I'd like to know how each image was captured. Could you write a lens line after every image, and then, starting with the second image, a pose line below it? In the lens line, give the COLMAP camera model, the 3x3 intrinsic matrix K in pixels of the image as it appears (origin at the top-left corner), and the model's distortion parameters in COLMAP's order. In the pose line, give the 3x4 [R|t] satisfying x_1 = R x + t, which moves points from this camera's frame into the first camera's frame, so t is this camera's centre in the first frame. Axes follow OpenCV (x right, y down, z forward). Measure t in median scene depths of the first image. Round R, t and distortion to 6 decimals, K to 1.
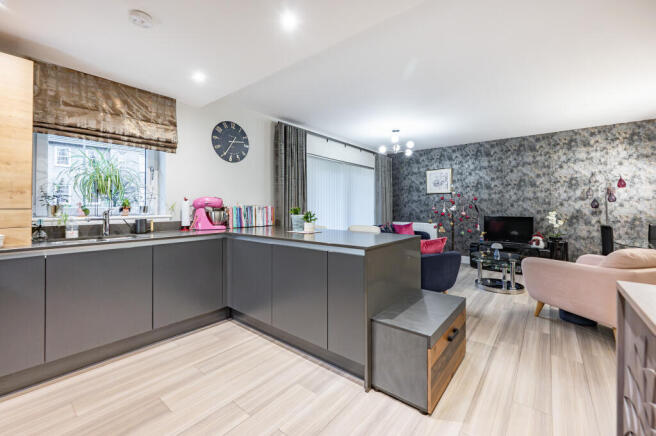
lens RADIAL K [[271.7, 0, 329.8], [0, 271.7, 204.7], [0, 0, 1]] dist [0.000067, 0.000056]
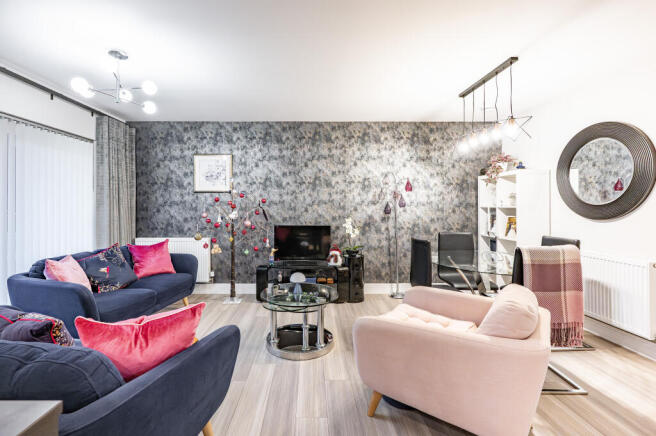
lens RADIAL K [[285.9, 0, 309.1], [0, 285.9, 204.4], [0, 0, 1]] dist [0.000232, 0.000000]
pose [[0.777035, 0.003708, 0.629447, 0.172520], [-0.005373, 0.999985, 0.000742, -0.014540], [-0.629435, -0.003958, 0.777043, 0.371931]]
